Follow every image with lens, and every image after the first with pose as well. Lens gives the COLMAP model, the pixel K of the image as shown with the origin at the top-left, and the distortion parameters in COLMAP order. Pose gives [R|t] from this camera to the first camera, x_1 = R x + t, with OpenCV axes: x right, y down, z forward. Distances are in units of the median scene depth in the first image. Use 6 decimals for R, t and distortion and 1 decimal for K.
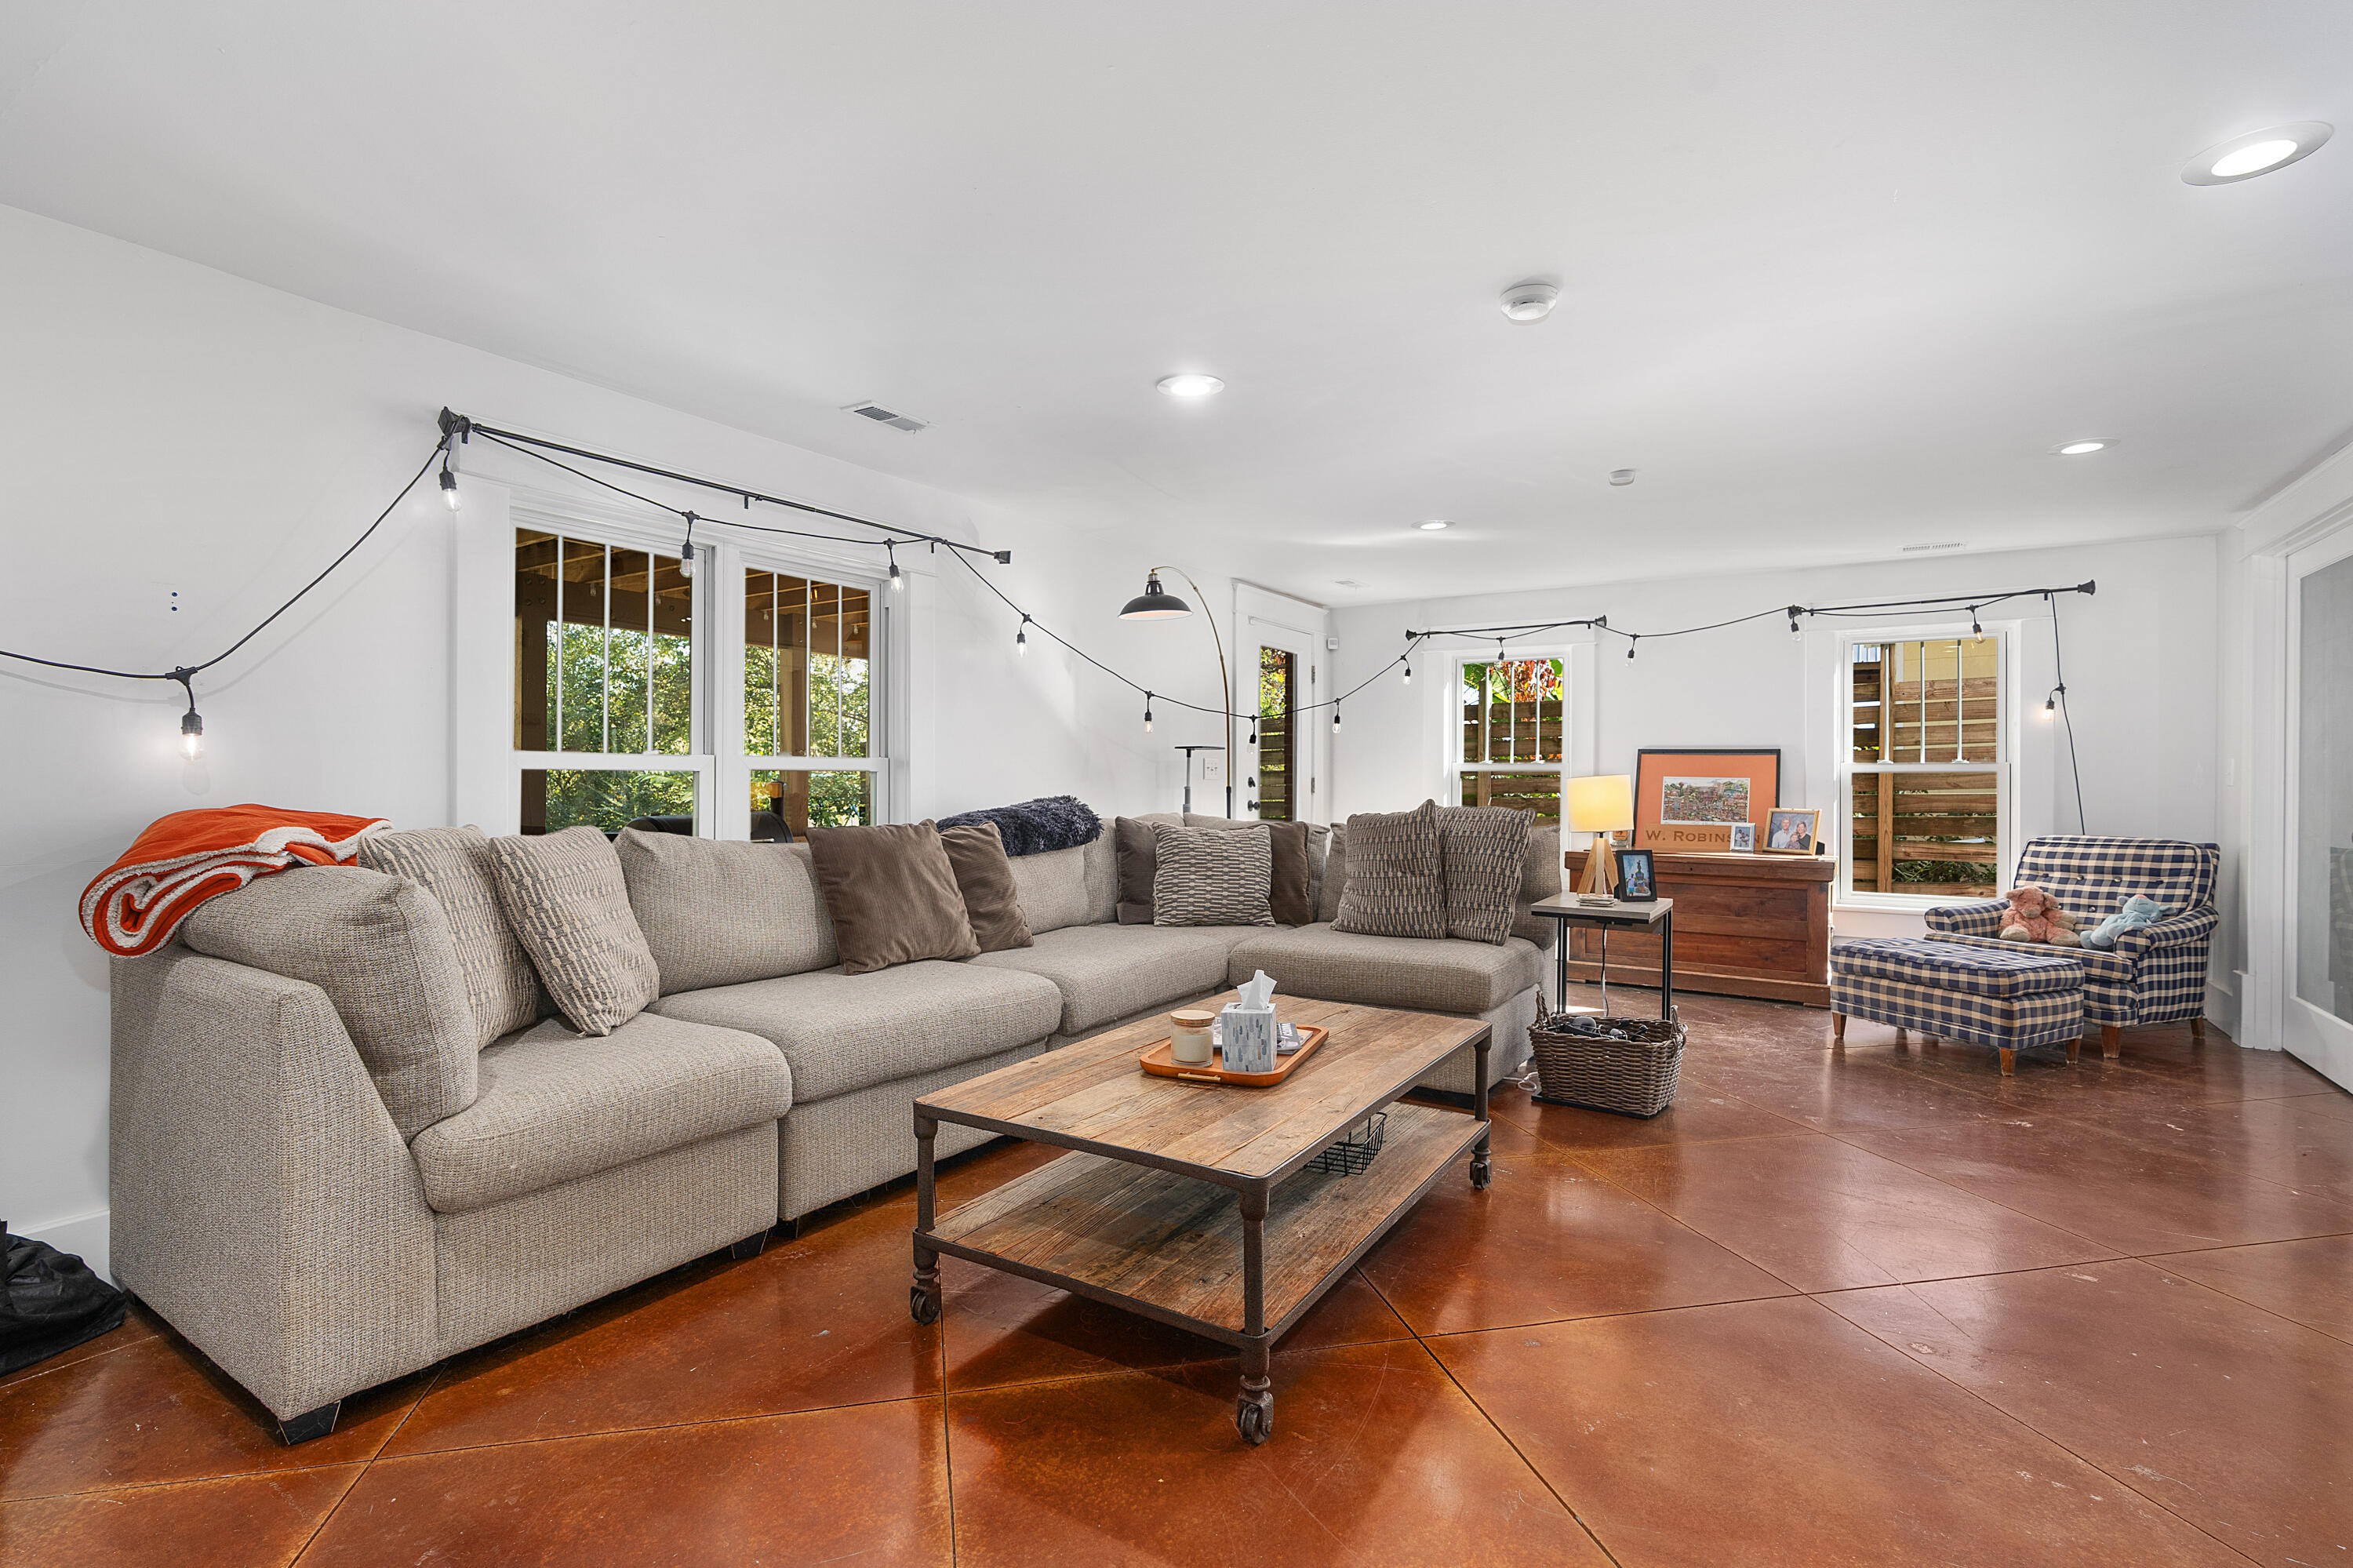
lens RADIAL K [[1100.8, 0, 1176.5], [0, 1100.8, 784.0], [0, 0, 1]] dist [-0.000205, 0.000214]
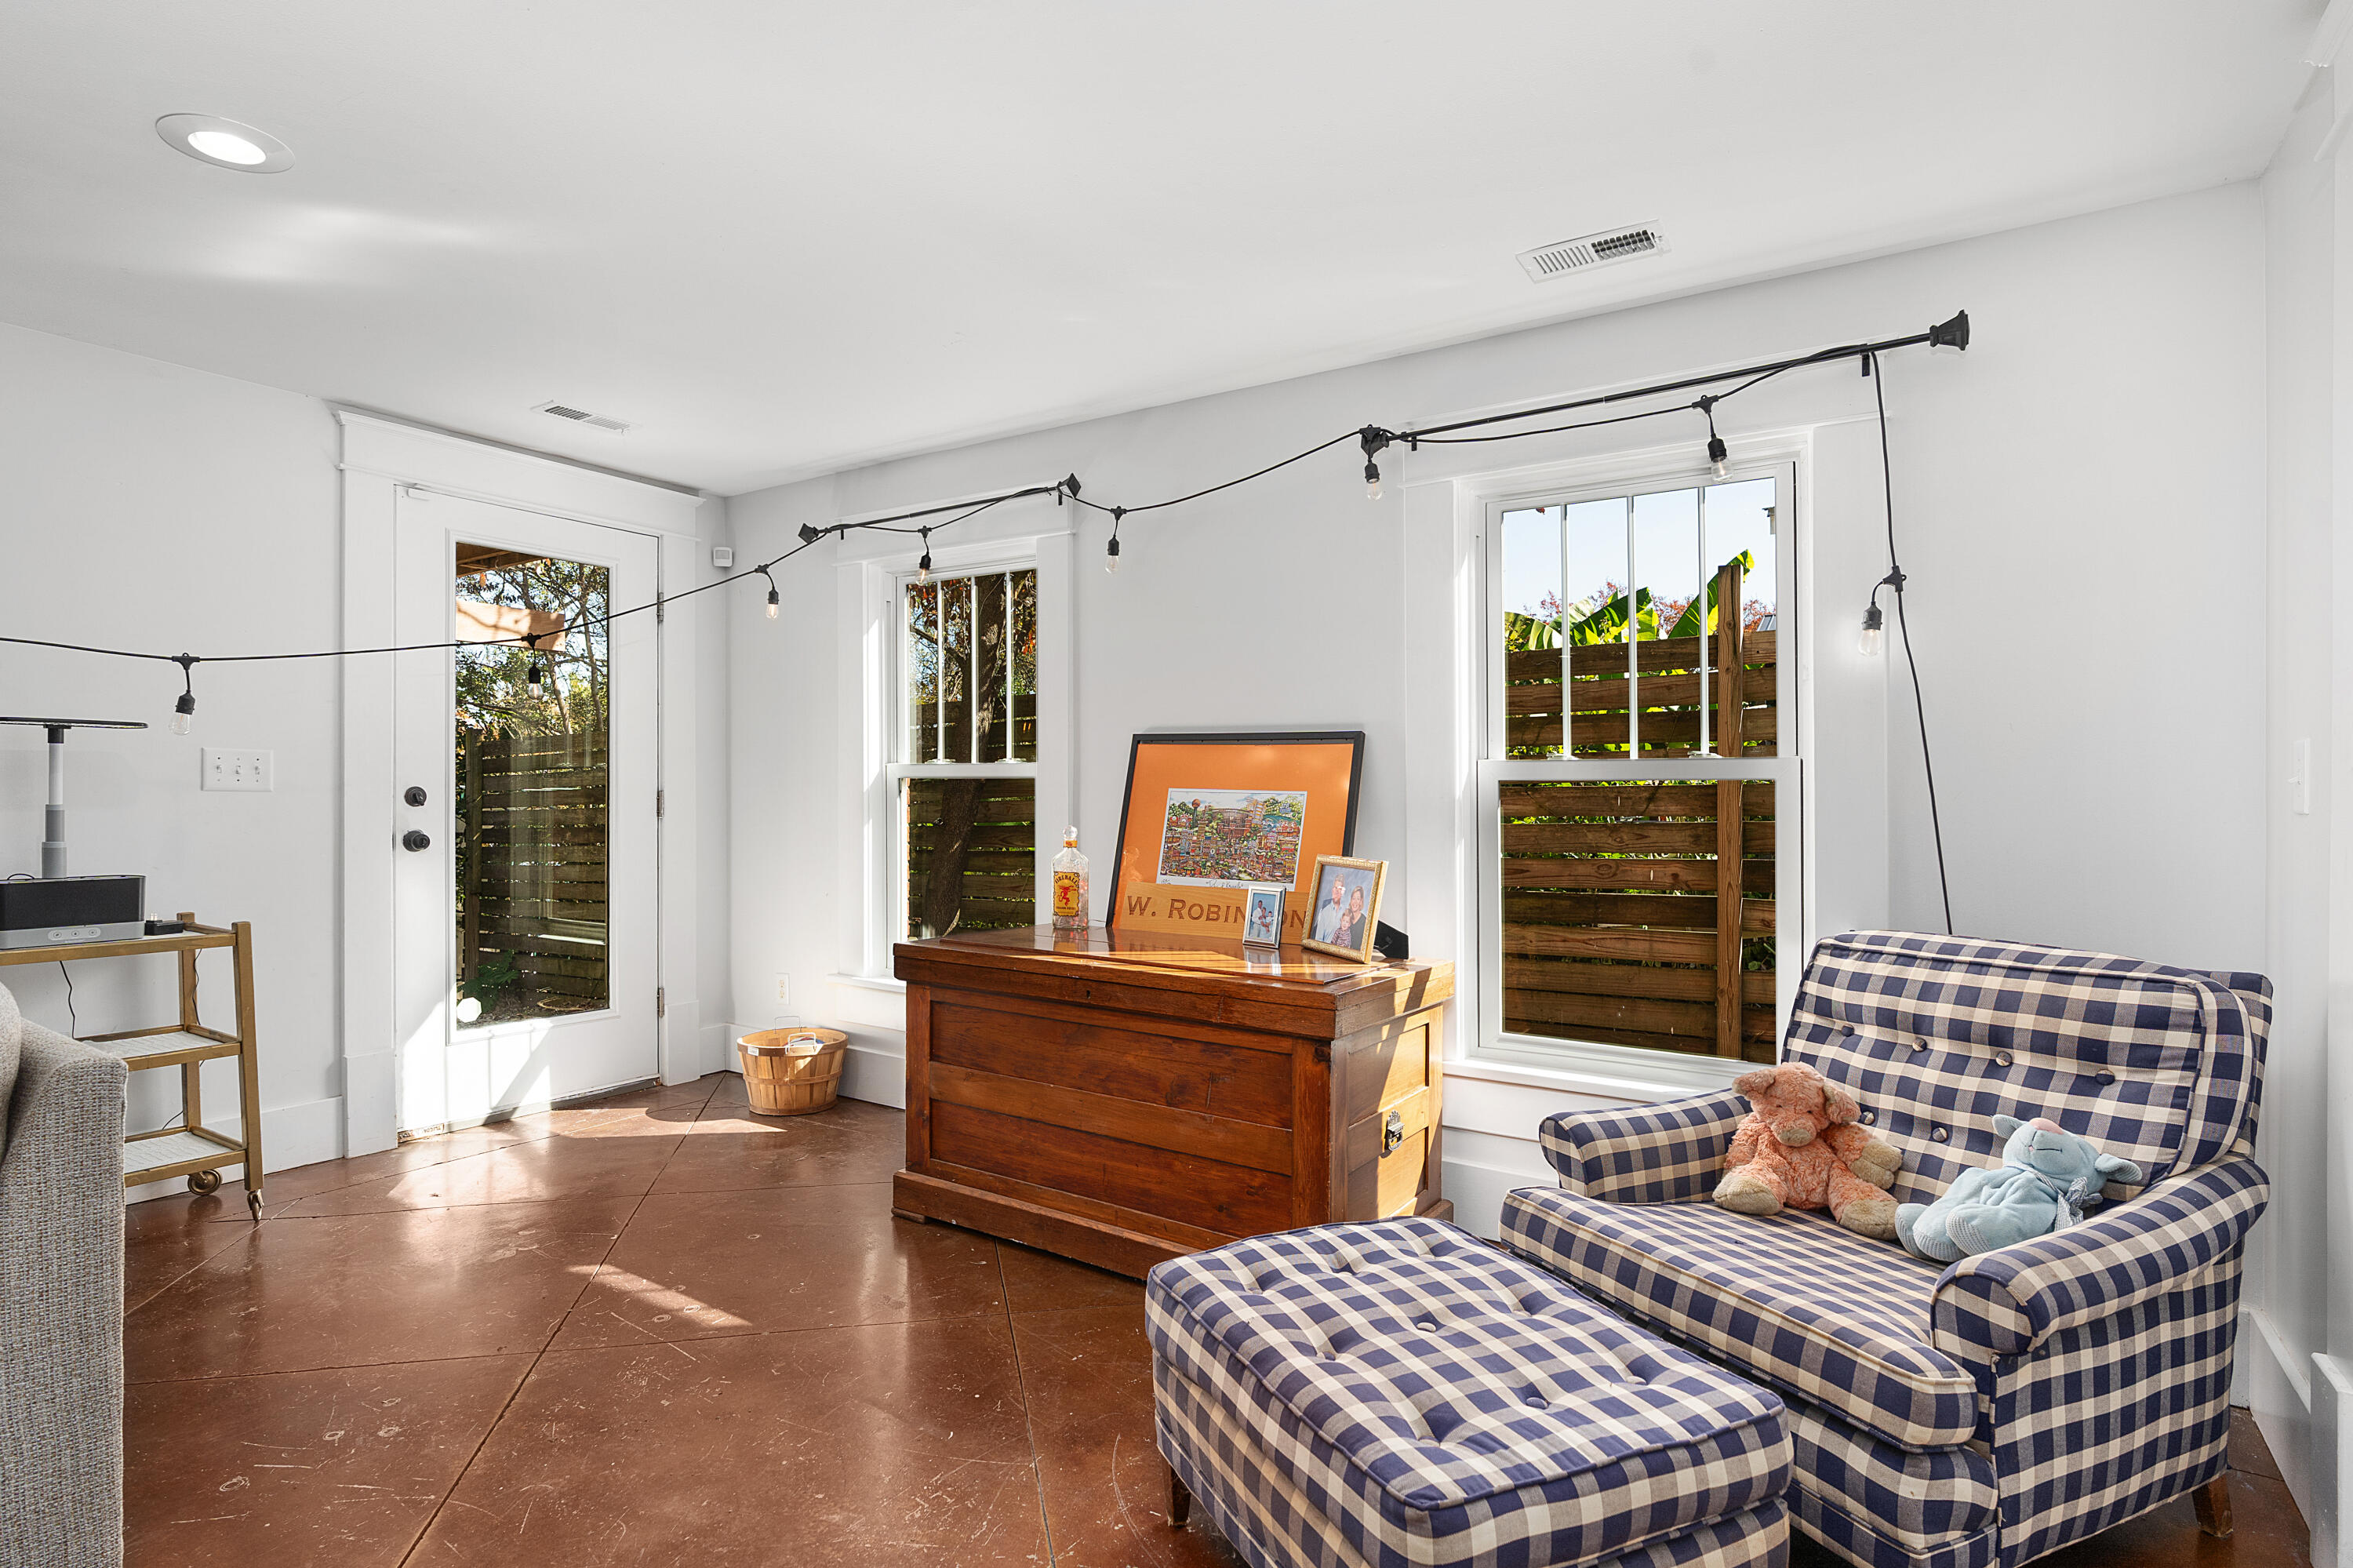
lens RADIAL K [[1163.3, 0, 1176.5], [0, 1163.3, 784.0], [0, 0, 1]] dist [-0.001707, 0.000362]
pose [[0.999749, 0.002660, -0.022239, 0.576522], [-0.002975, 0.999896, -0.014137, -0.001471], [0.022200, 0.014200, 0.999653, 0.589761]]
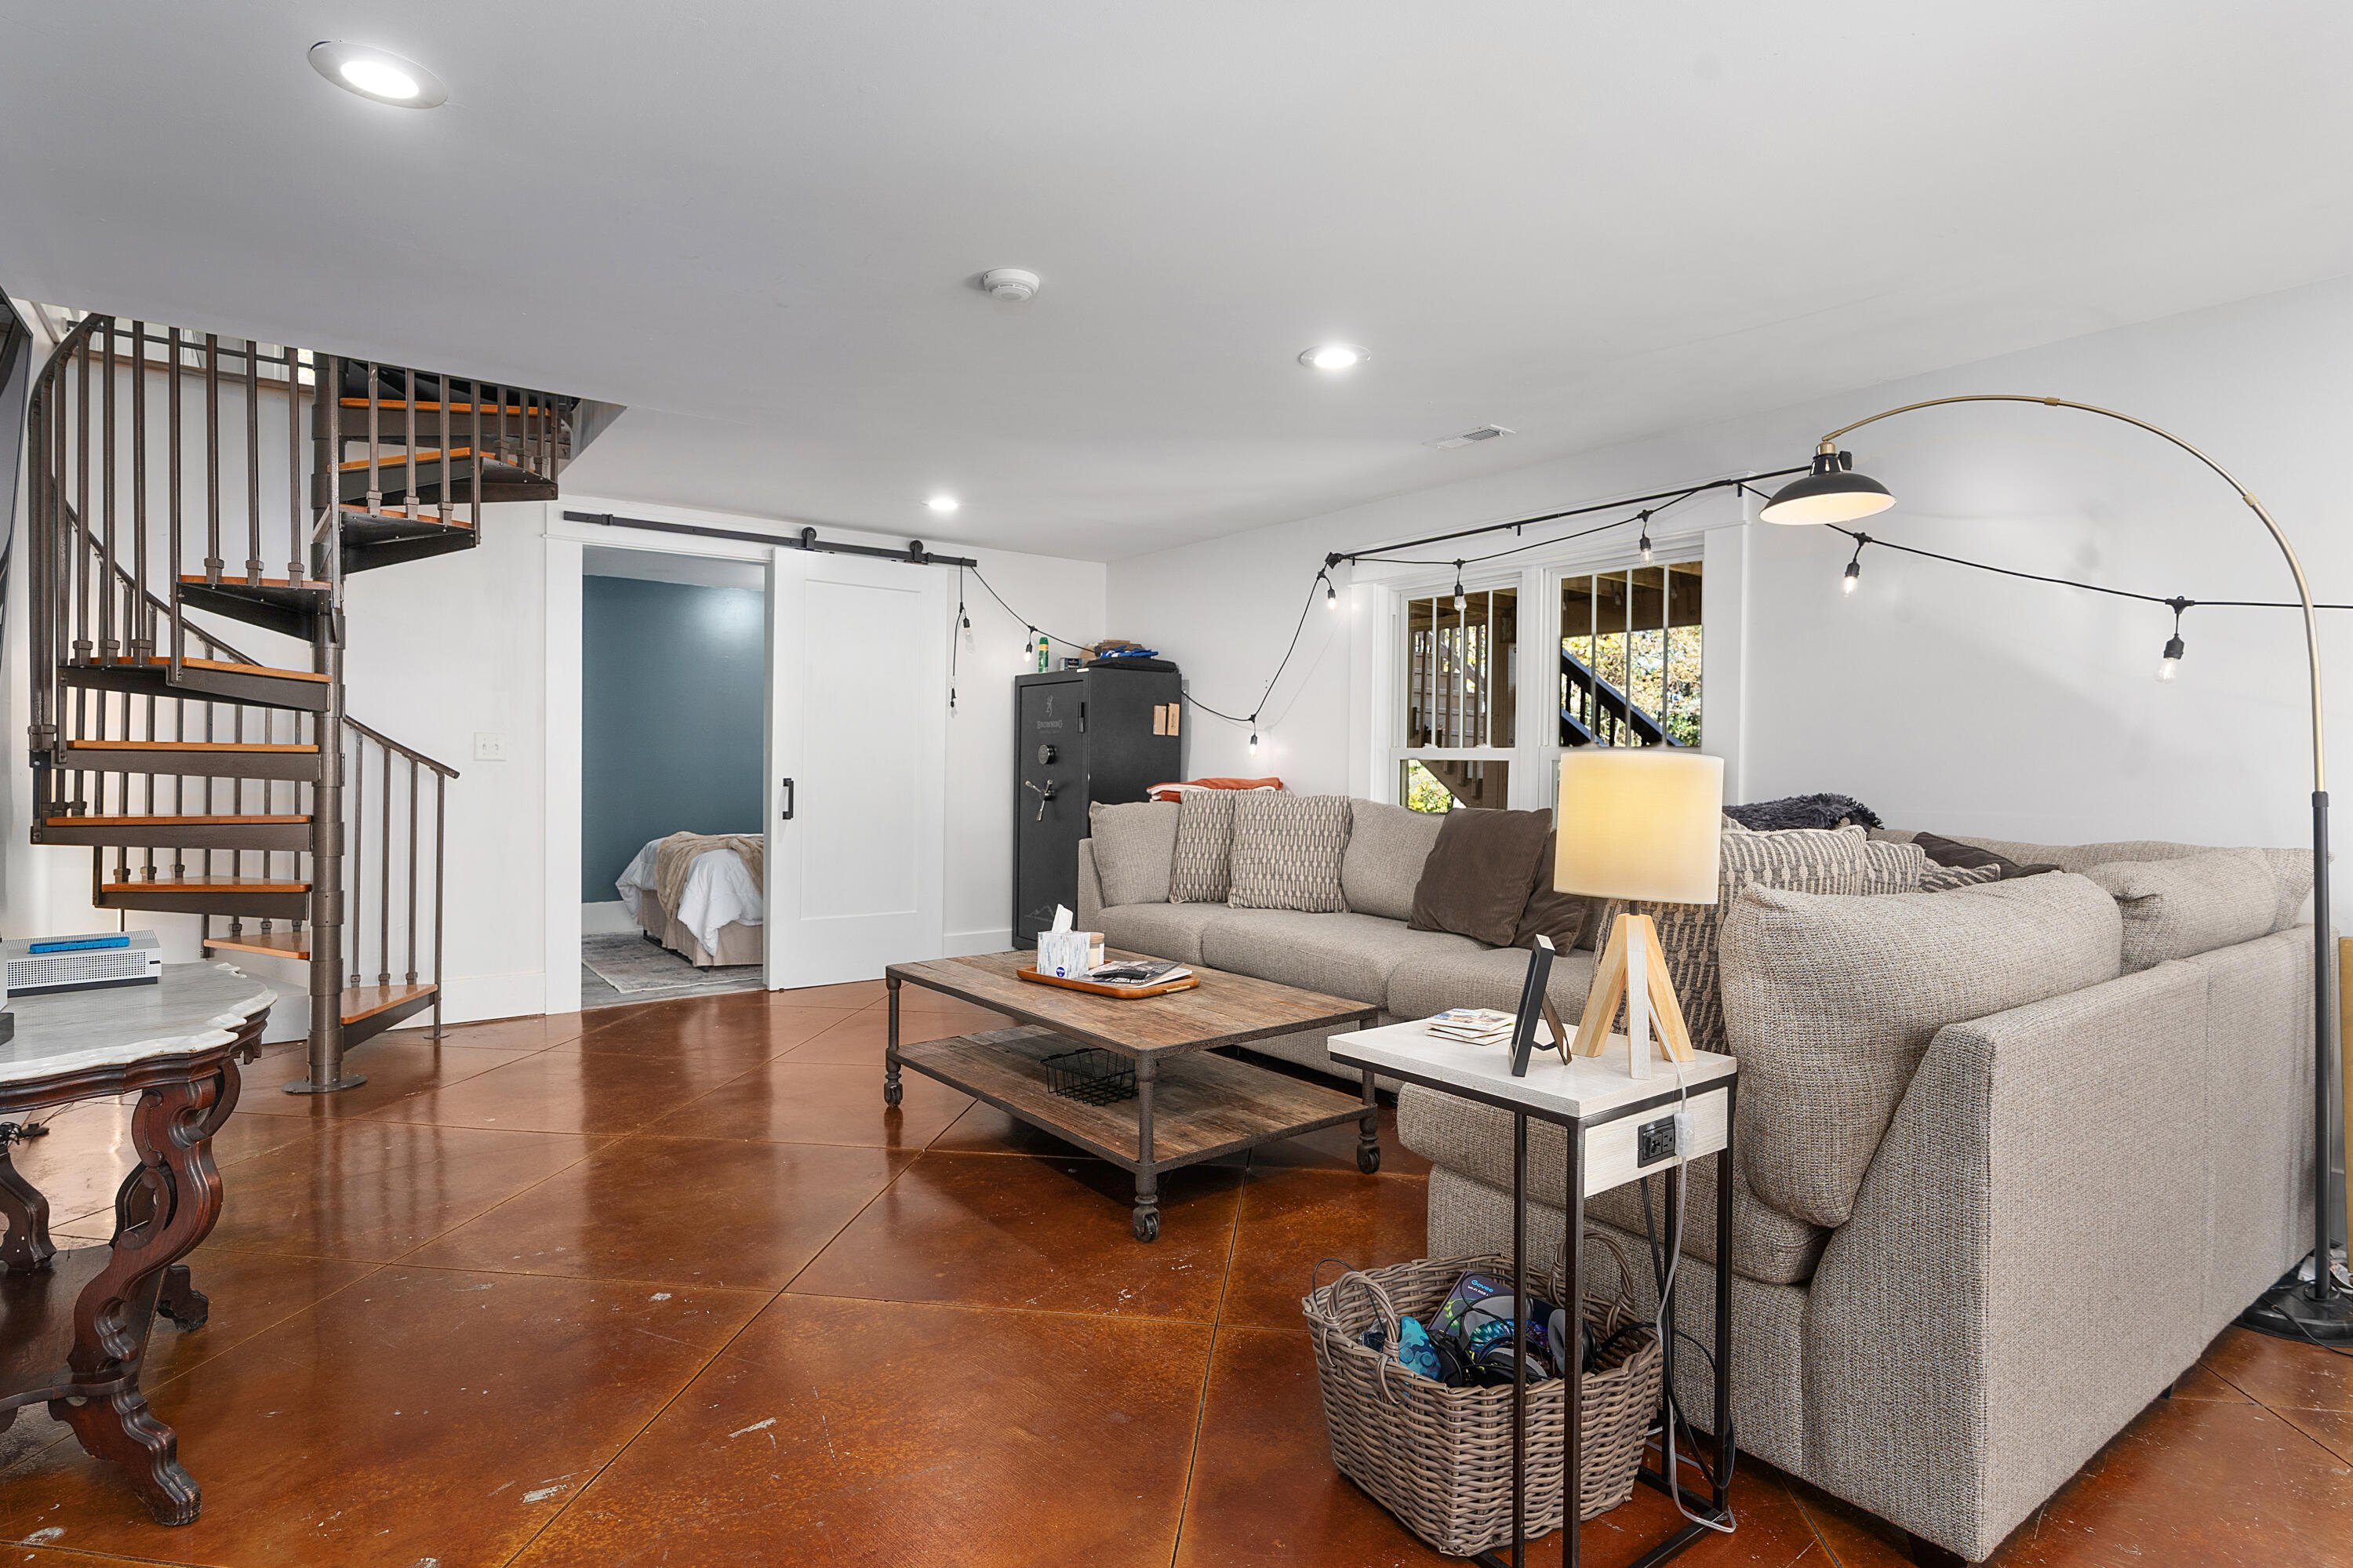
lens RADIAL K [[1234.2, 0, 1176.5], [0, 1234.2, 784.0], [0, 0, 1]] dist [0.002426, 0.000398]
pose [[-0.351273, 0.011748, -0.936199, 0.717475], [-0.014133, 0.999741, 0.017848, -0.003605], [0.936167, 0.019501, -0.351016, 0.836125]]
